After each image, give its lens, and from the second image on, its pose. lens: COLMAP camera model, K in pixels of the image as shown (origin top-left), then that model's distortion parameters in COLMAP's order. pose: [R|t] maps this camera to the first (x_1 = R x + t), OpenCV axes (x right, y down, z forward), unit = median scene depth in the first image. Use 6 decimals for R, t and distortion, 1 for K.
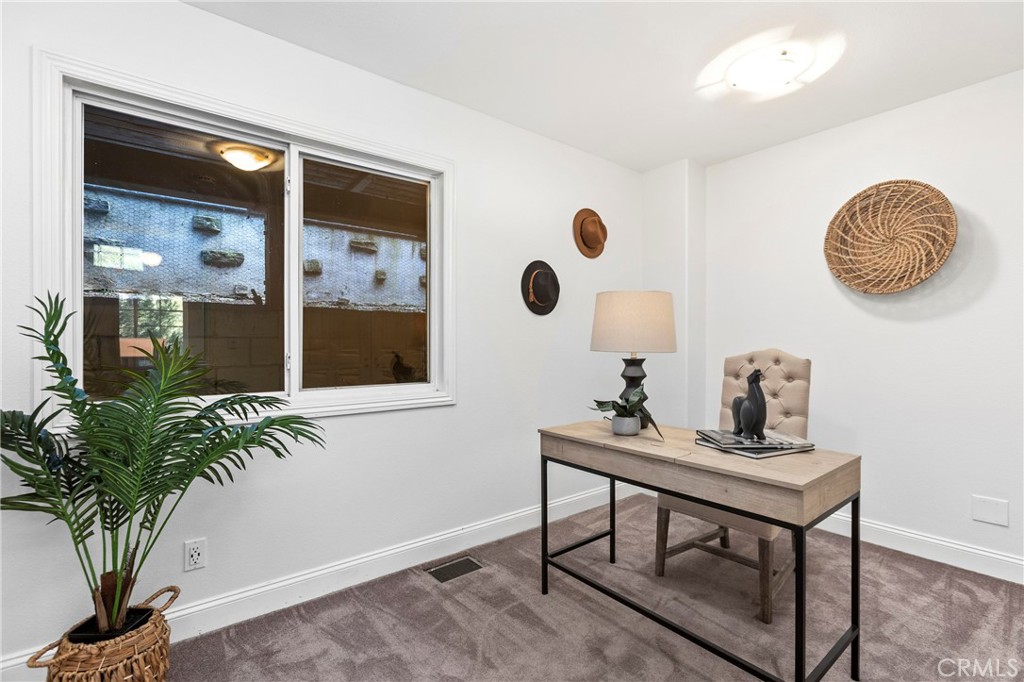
lens RADIAL K [[463.0, 0, 513.6], [0, 463.0, 341.4], [0, 0, 1]] dist [-0.002705, -0.000448]
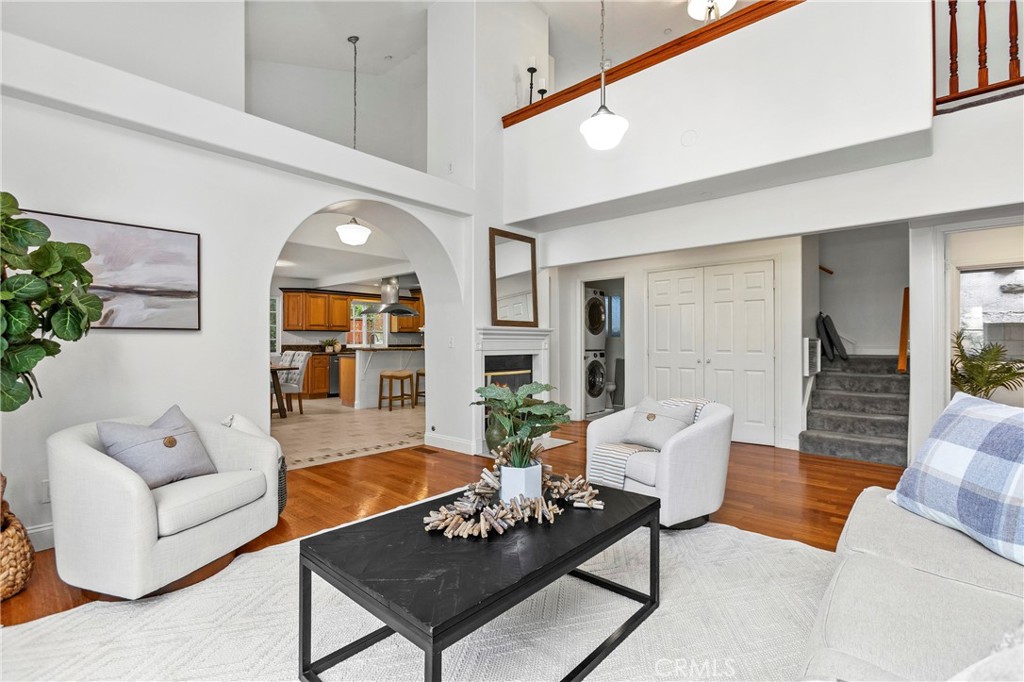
lens RADIAL K [[463.0, 0, 512.9], [0, 463.0, 342.1], [0, 0, 1]] dist [-0.002705, -0.000448]
pose [[0.164839, -0.001802, -0.986319, 0.585172], [0.000551, 0.999998, -0.001735, -0.002155], [0.986320, -0.000257, 0.164840, -0.876187]]
